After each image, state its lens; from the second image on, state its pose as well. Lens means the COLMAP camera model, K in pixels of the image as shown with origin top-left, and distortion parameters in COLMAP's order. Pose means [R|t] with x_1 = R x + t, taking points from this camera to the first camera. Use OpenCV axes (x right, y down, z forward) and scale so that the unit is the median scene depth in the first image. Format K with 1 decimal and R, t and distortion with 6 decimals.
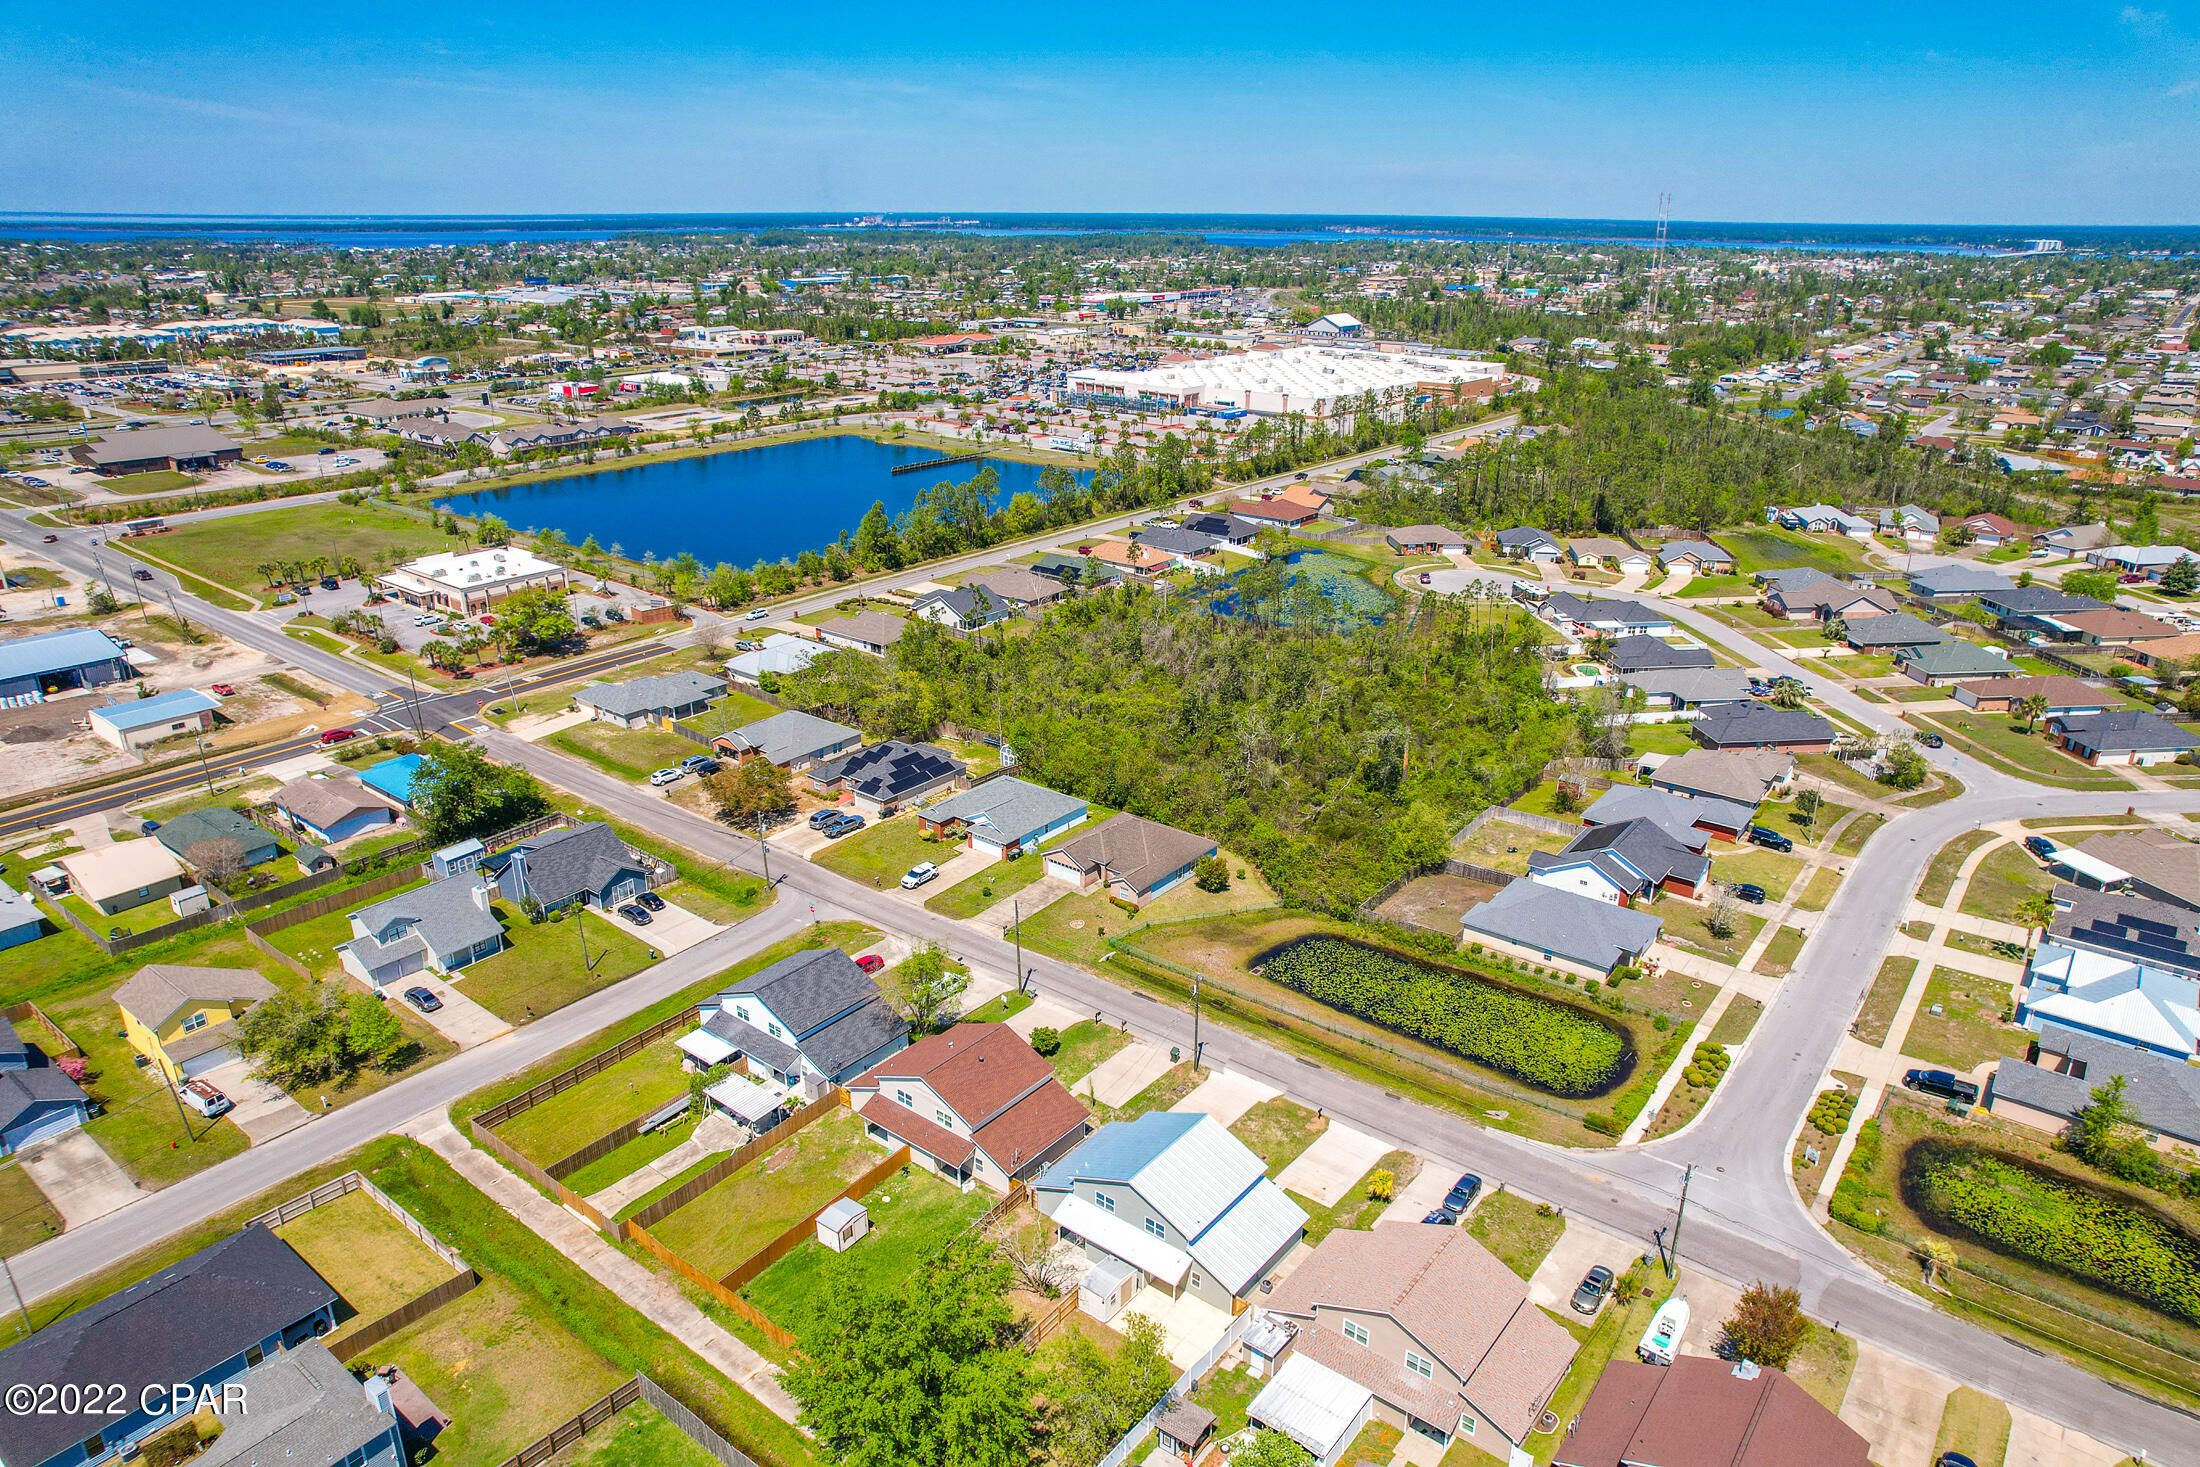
lens RADIAL K [[1408.0, 0, 1108.4], [0, 1408.0, 744.9], [0, 0, 1]] dist [-0.072954, 0.066231]
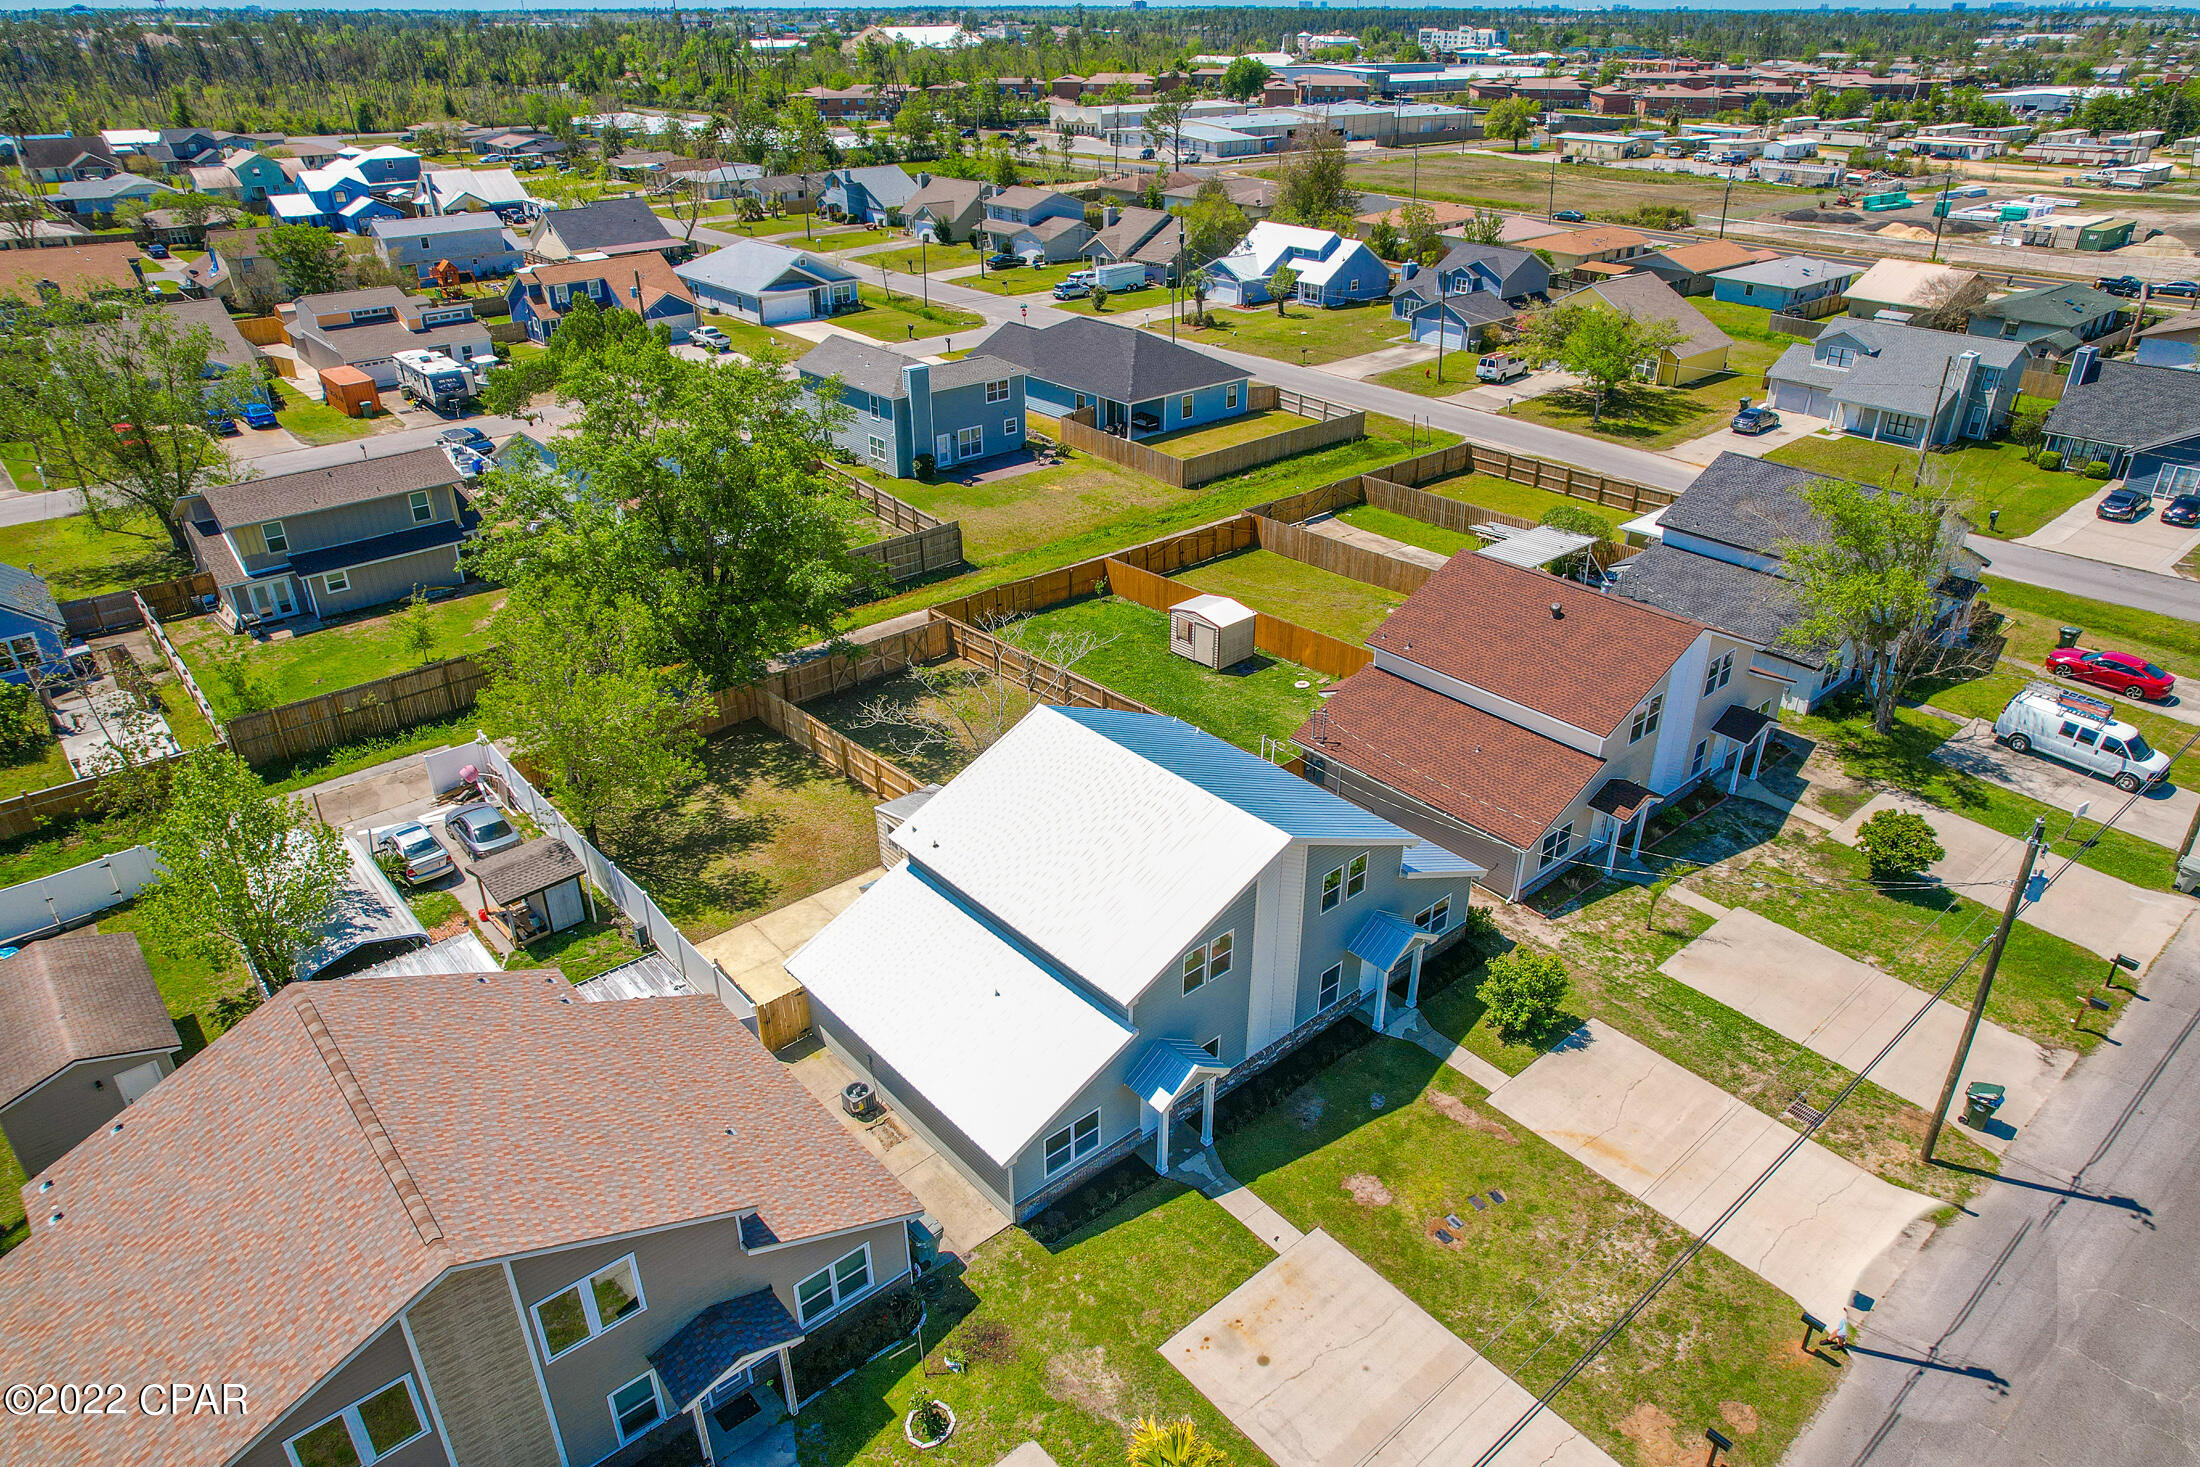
lens RADIAL K [[1408.0, 0, 1108.4], [0, 1408.0, 744.9], [0, 0, 1]] dist [-0.072954, 0.066231]
pose [[-0.188507, 0.458528, -0.868457, 0.217178], [-0.352727, 0.793693, 0.495617, 0.059549], [0.916542, 0.399755, 0.012118, 0.579843]]
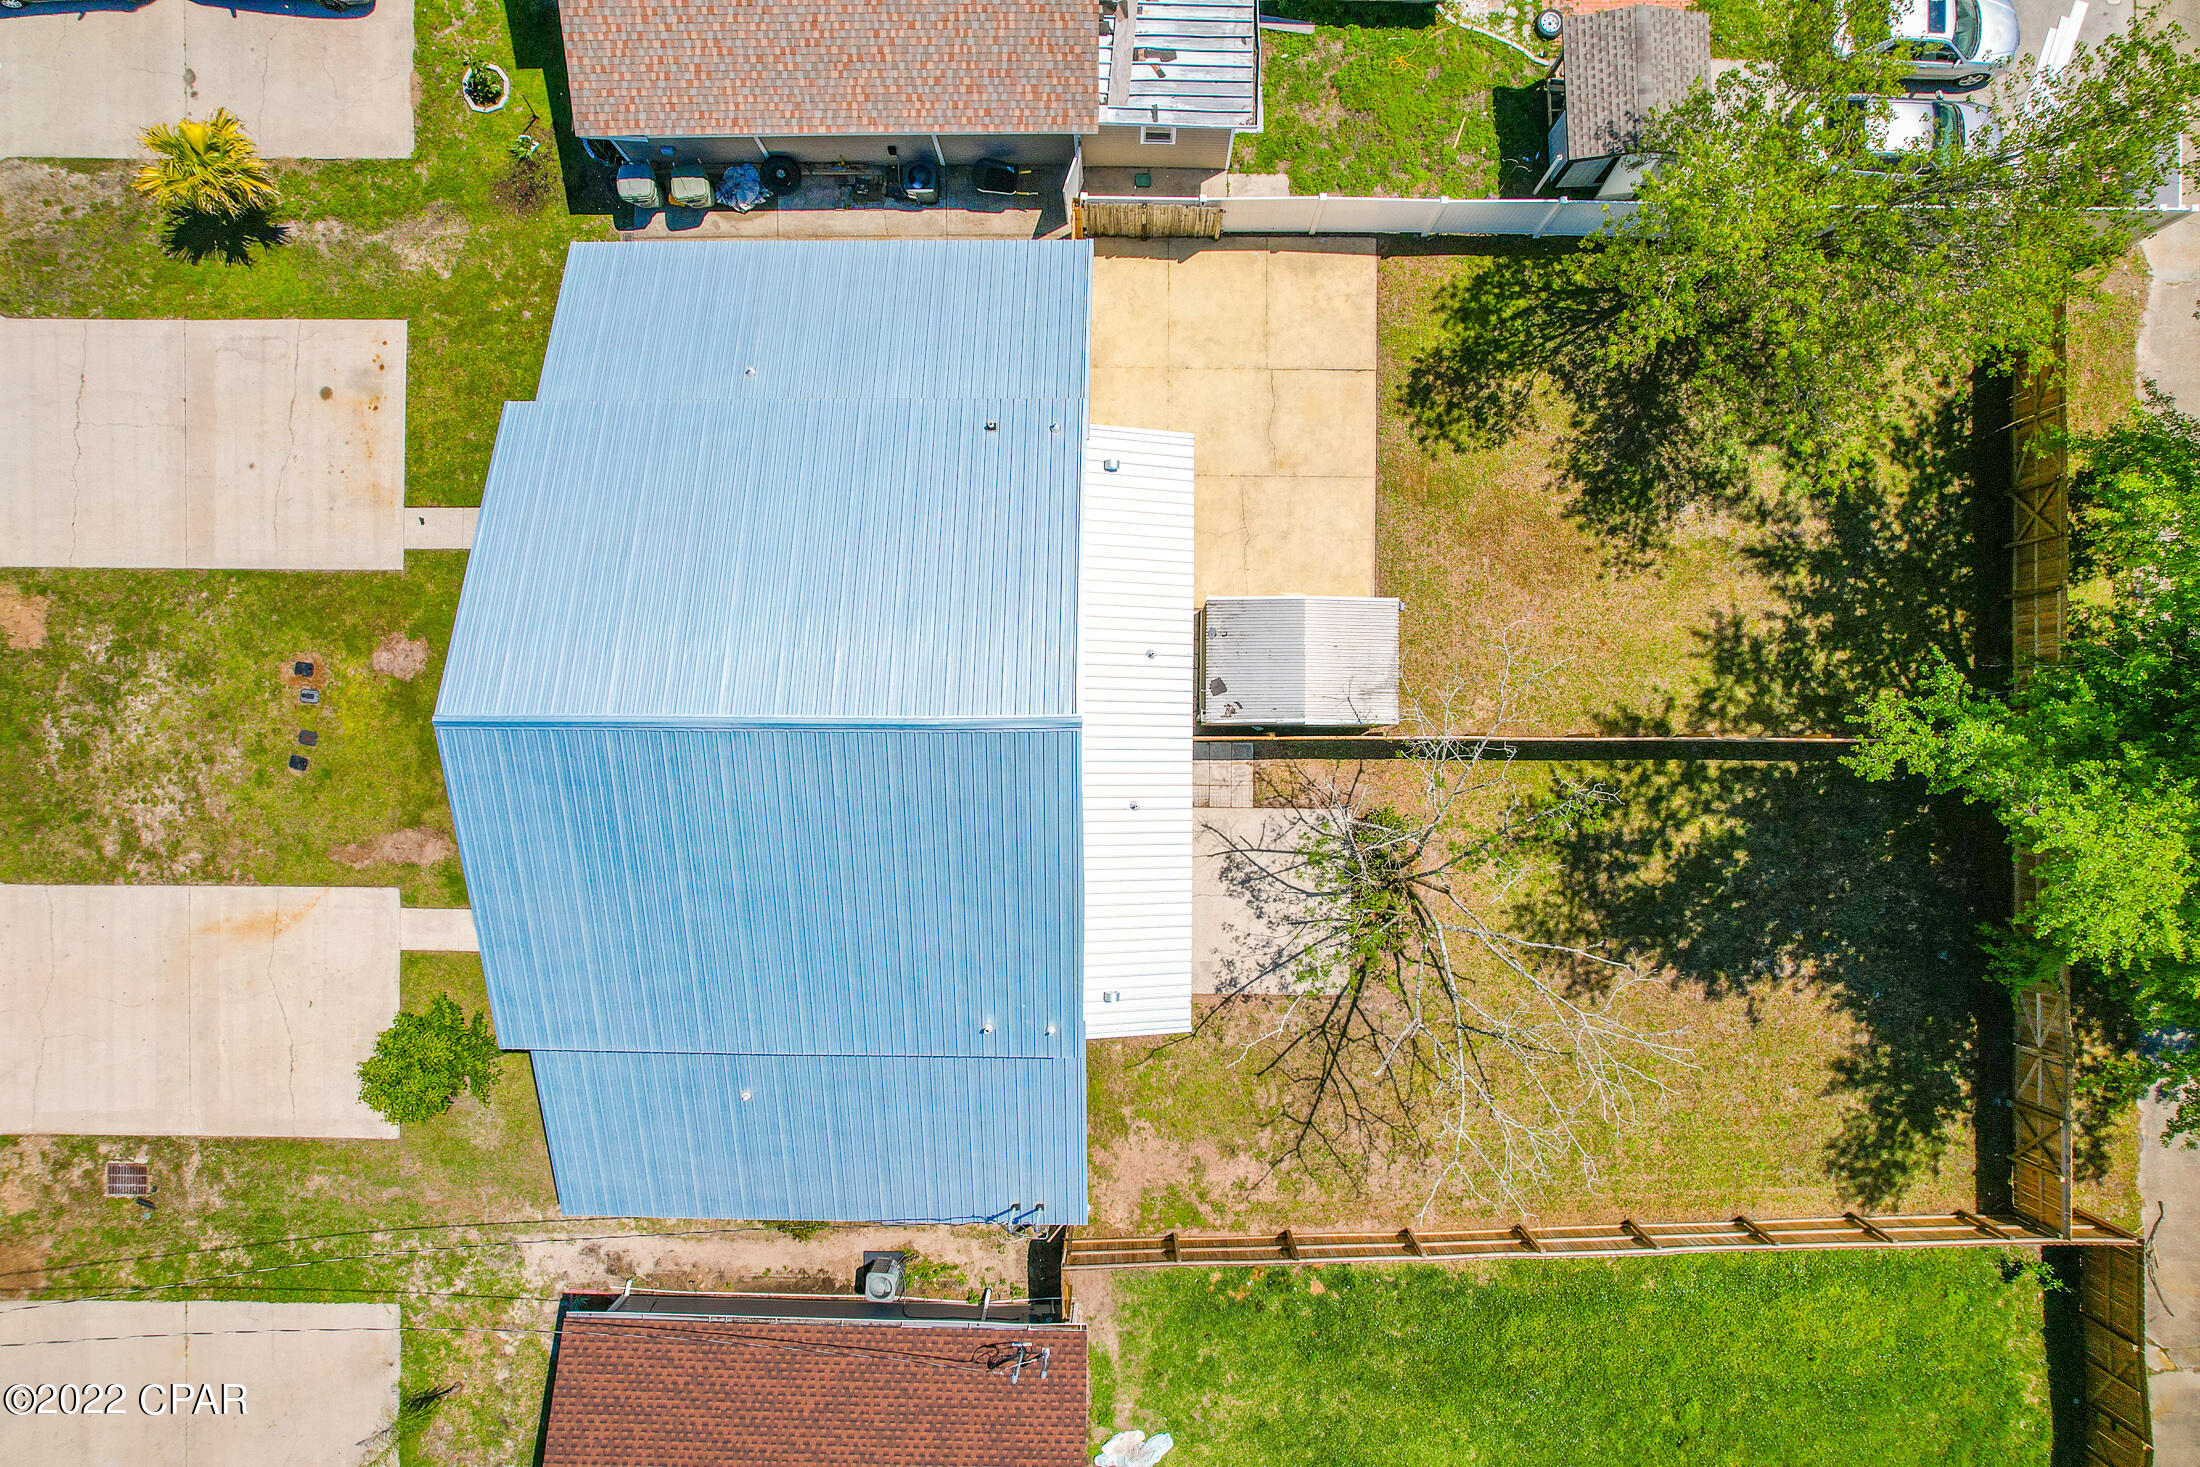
lens RADIAL K [[1408.0, 0, 1108.4], [0, 1408.0, 744.9], [0, 0, 1]] dist [-0.072954, 0.066231]
pose [[-0.611341, -0.791286, 0.011343, 0.003467], [0.298853, -0.217571, 0.929166, 0.063223], [-0.732768, 0.571427, 0.369489, 0.523123]]
